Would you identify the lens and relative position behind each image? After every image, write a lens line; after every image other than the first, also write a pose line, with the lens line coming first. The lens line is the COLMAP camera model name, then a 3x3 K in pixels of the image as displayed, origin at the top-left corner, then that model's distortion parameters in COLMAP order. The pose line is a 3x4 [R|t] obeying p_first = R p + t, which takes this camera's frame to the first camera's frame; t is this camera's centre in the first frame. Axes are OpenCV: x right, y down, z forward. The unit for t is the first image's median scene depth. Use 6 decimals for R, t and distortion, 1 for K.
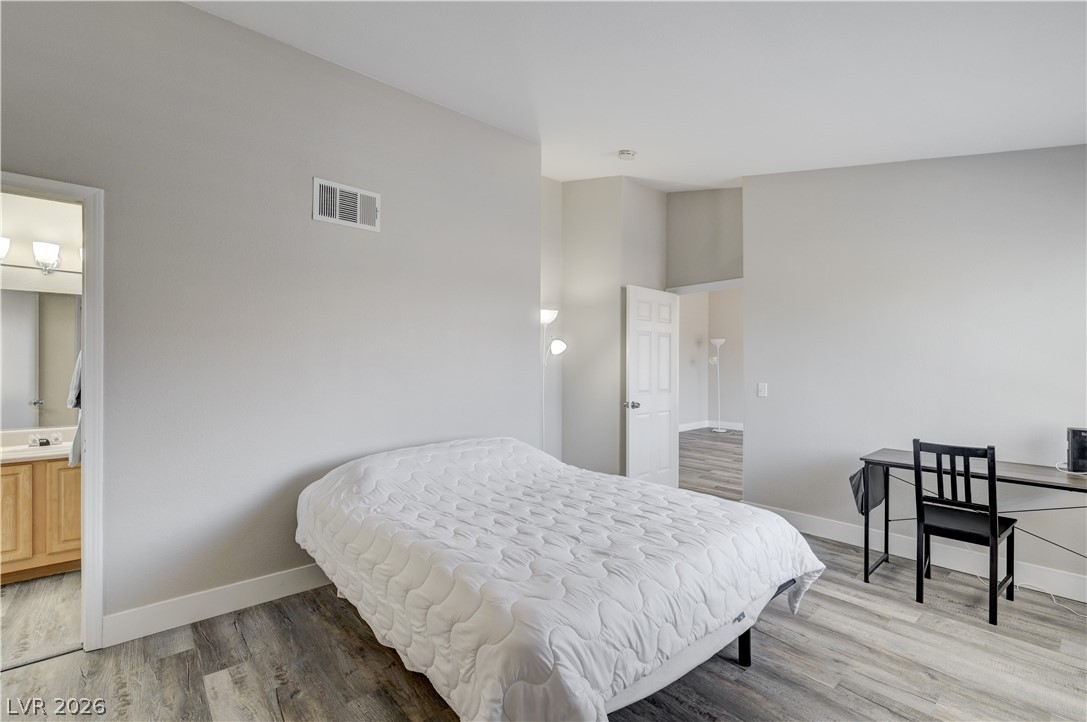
lens RADIAL K [[478.5, 0, 543.2], [0, 478.5, 372.0], [0, 0, 1]] dist [0.000070, -0.000244]
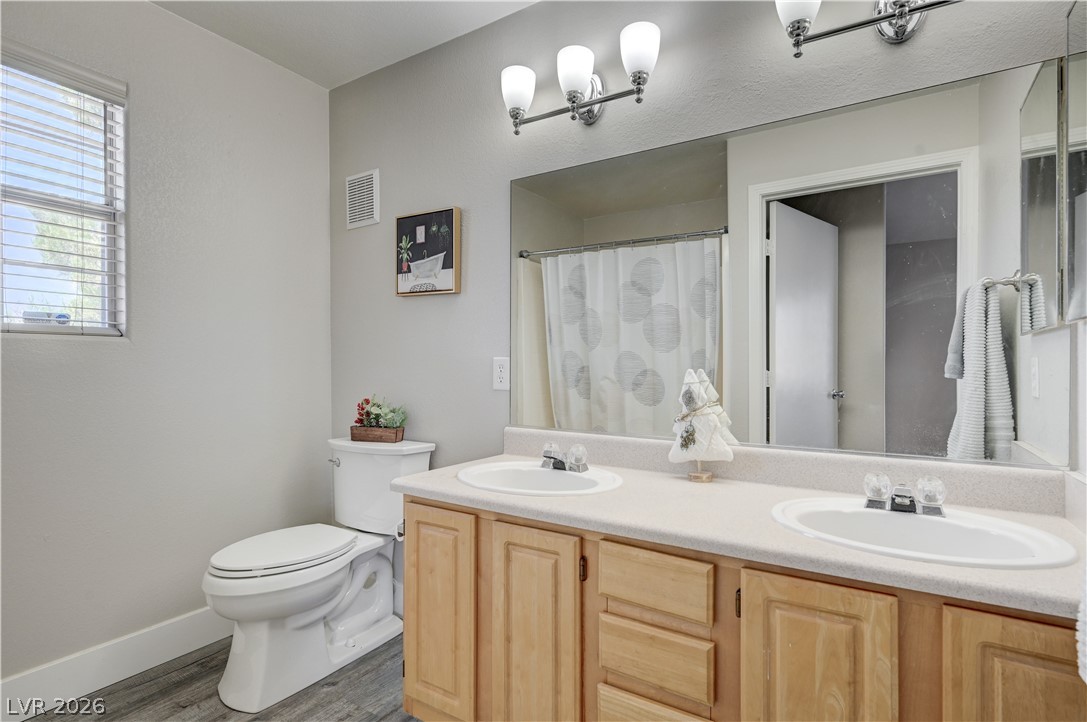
lens RADIAL K [[537.3, 0, 545.6], [0, 537.3, 375.4], [0, 0, 1]] dist [0.000804, 0.000532]
pose [[0.294728, 0.006937, -0.955556, -0.782829], [-0.002123, 0.999976, 0.006605, 0.054939], [0.955579, 0.000082, 0.294735, 0.668018]]
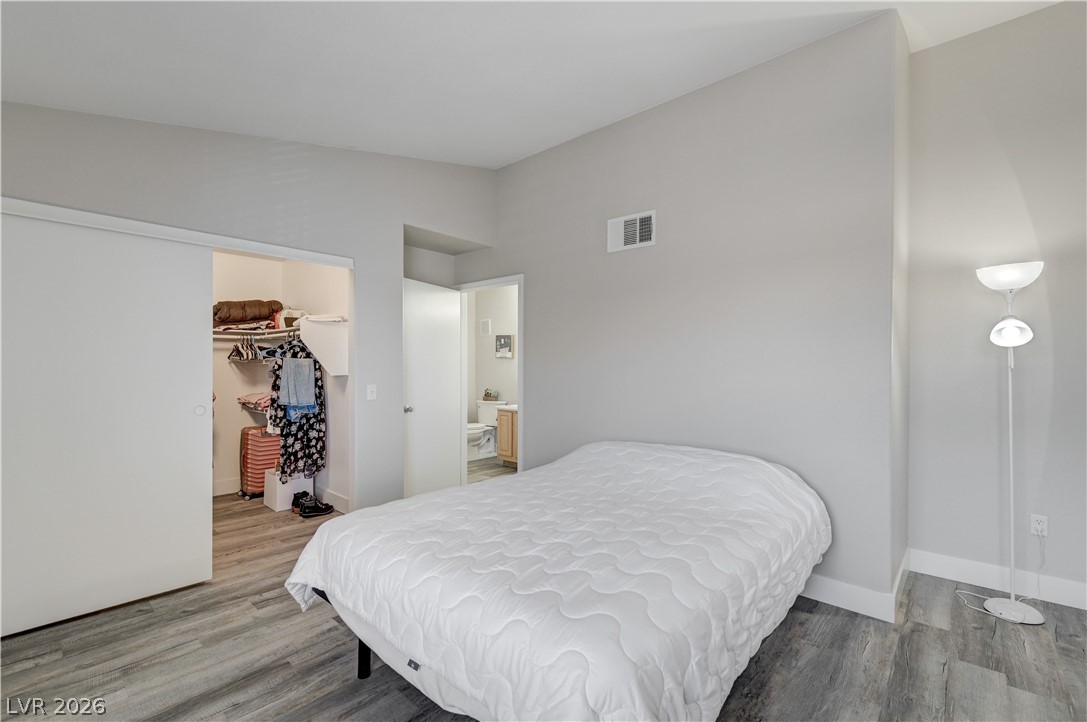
lens RADIAL K [[478.5, 0, 543.2], [0, 478.5, 372.0], [0, 0, 1]] dist [0.000070, -0.000244]
pose [[0.131795, 0.005334, -0.991263, 0.755952], [-0.001707, 0.999985, 0.005154, 0.000690], [0.991275, 0.001013, 0.131802, 0.612859]]
